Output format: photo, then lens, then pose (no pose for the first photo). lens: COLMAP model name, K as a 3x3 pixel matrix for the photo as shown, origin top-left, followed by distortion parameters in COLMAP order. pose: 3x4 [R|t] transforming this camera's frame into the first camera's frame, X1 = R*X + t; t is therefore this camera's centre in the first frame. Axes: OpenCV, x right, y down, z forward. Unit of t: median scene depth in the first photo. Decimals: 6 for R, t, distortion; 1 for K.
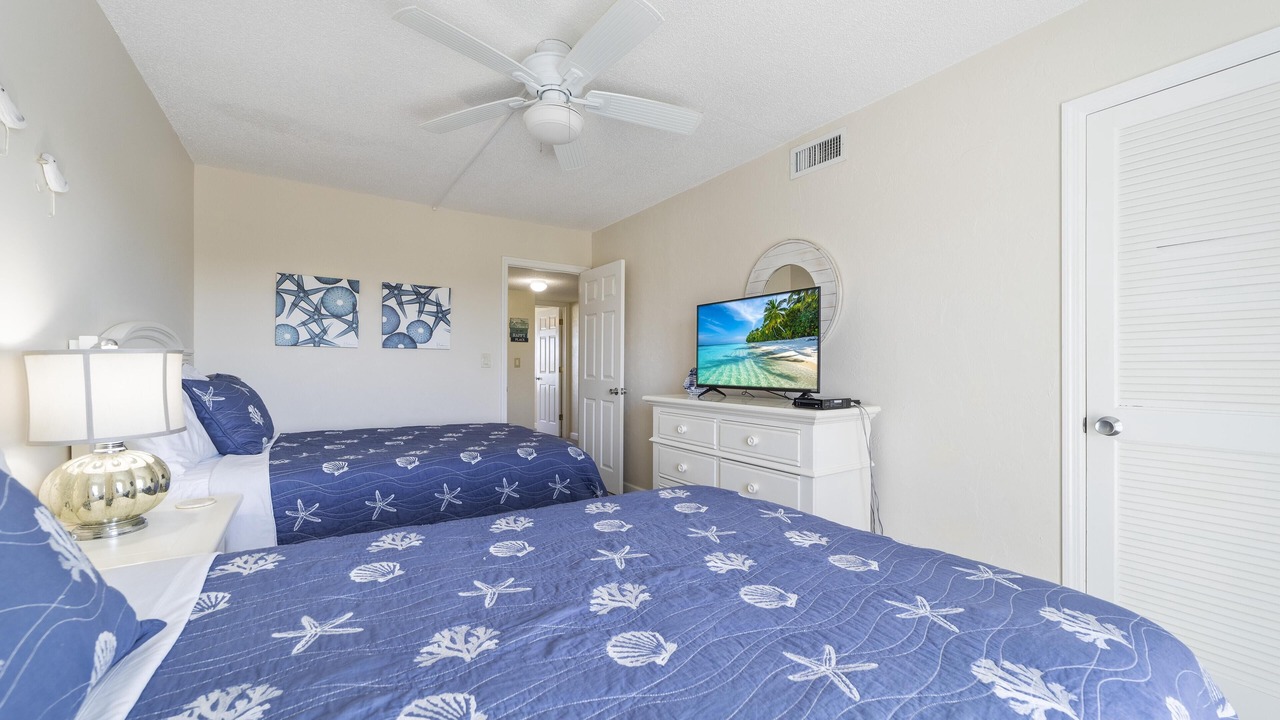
lens RADIAL K [[494.4, 0, 622.5], [0, 494.4, 359.8], [0, 0, 1]] dist [-0.016012, 0.008879]
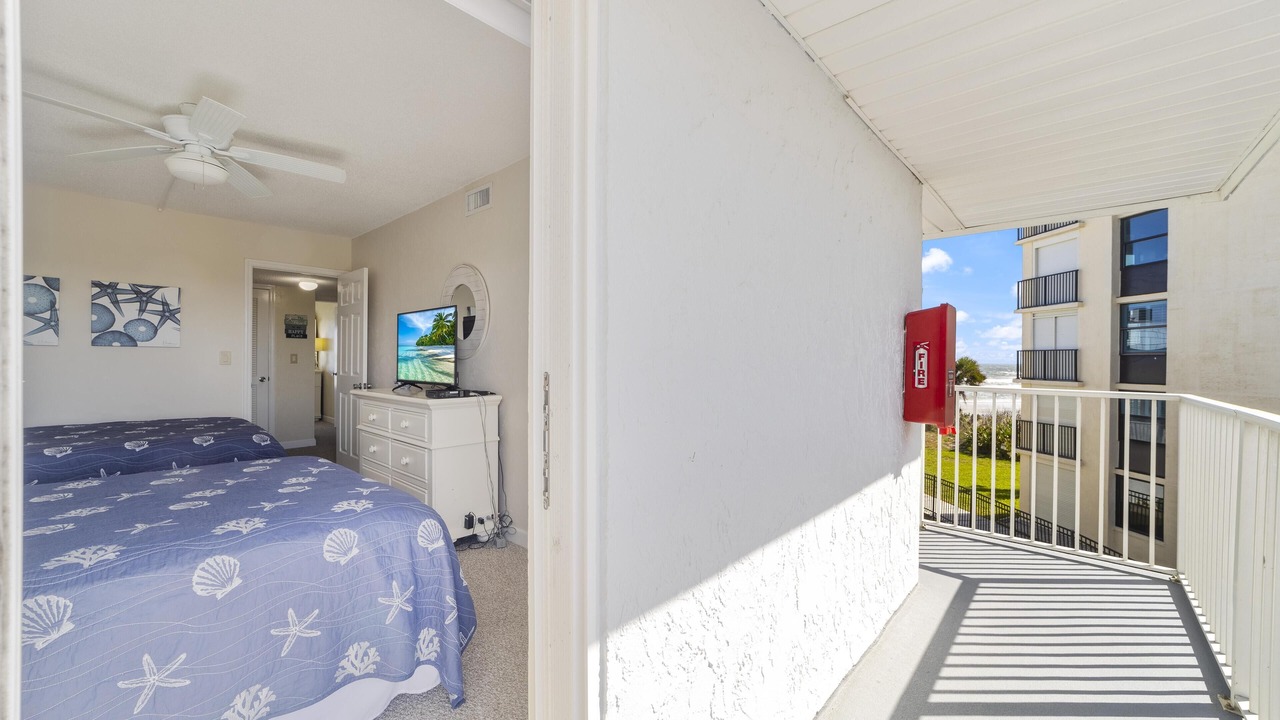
lens RADIAL K [[494.4, 0, 622.5], [0, 494.4, 359.8], [0, 0, 1]] dist [-0.016012, 0.008879]
pose [[0.968729, 0.000919, 0.248121, 0.376145], [-0.004552, 0.999891, 0.014069, -0.017691], [-0.248081, -0.014758, 0.968627, -0.289726]]
